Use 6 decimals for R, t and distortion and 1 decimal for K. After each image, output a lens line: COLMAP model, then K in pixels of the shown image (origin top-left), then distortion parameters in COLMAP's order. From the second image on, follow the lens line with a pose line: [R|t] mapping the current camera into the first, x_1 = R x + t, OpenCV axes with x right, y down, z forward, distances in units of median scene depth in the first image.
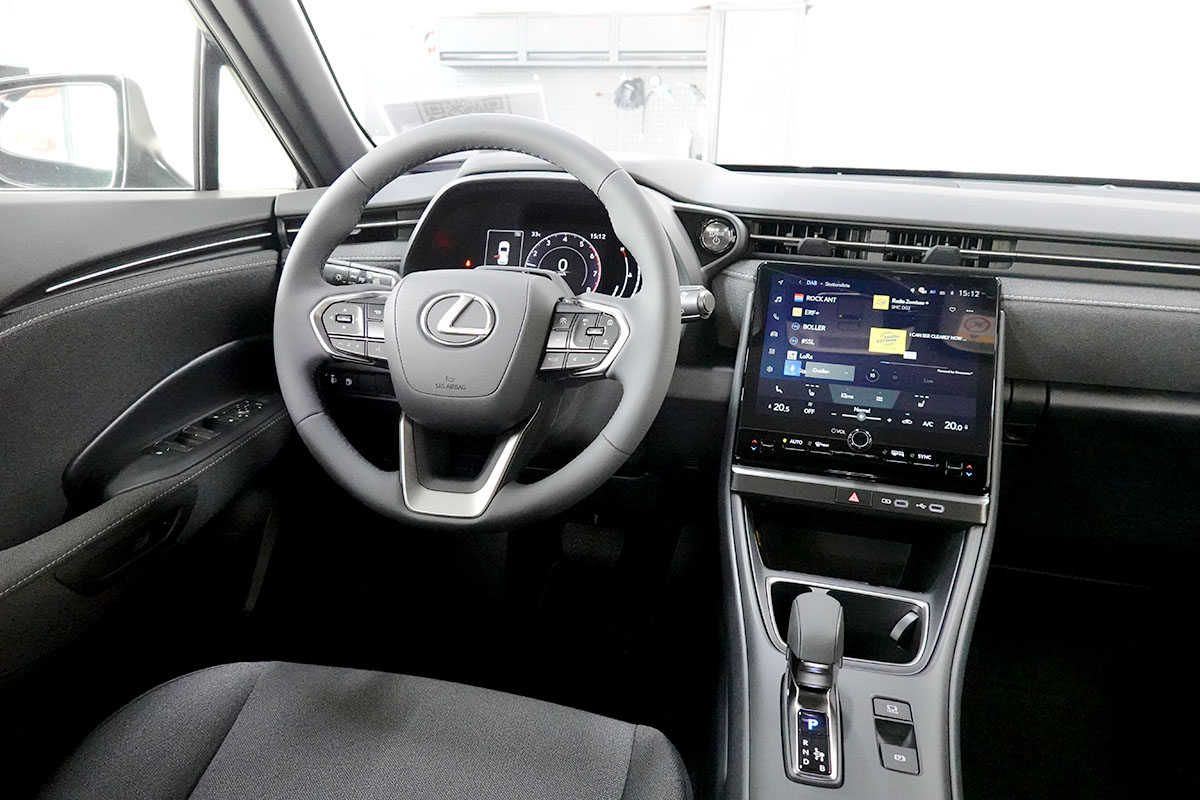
lens RADIAL K [[782.0, 0, 610.5], [0, 782.0, 402.4], [0, 0, 1]] dist [0.001519, 0.004698]
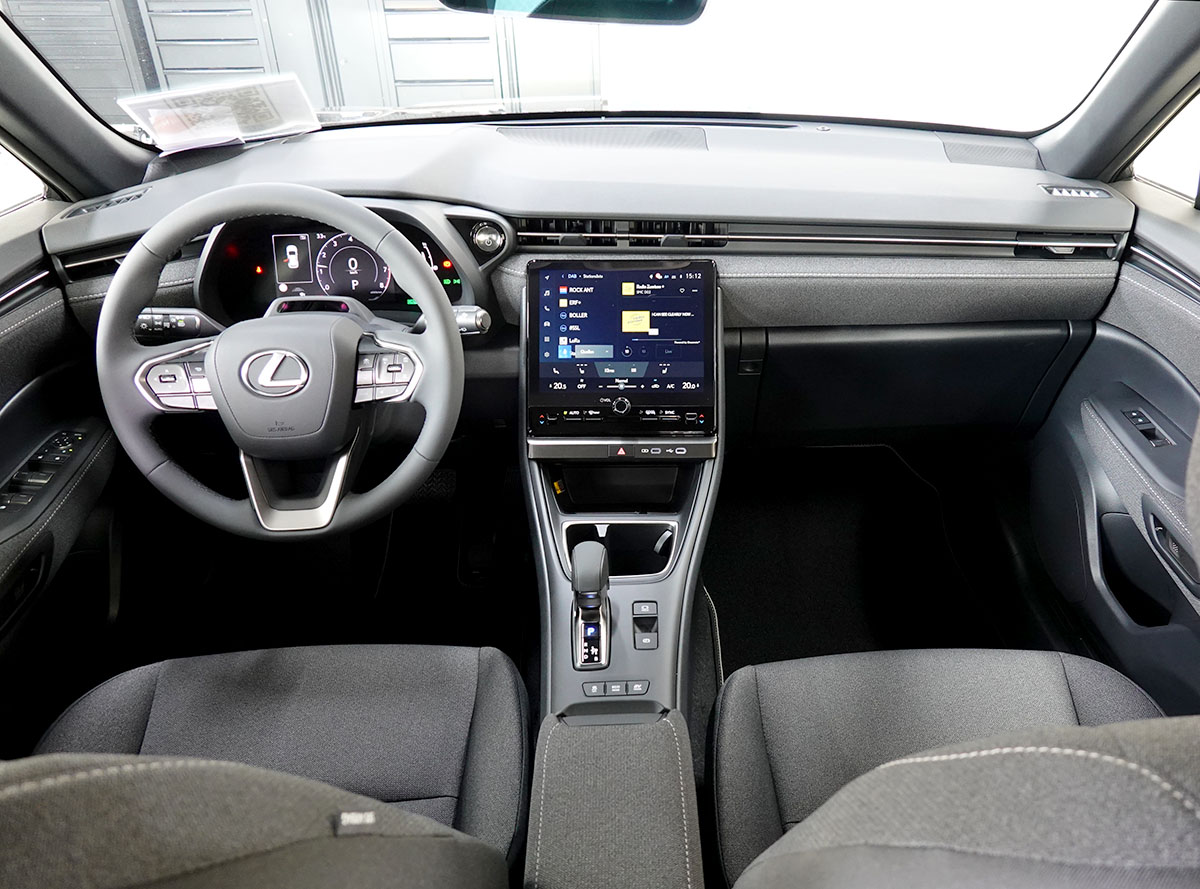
lens RADIAL K [[885.0, 0, 654.8], [0, 885.0, 434.4], [0, 0, 1]] dist [0.003586, -0.000999]
pose [[0.963196, -0.162835, 0.213865, 0.051604], [0.112957, 0.967167, 0.227661, -0.225200], [-0.243914, -0.195124, 0.949964, -0.392790]]
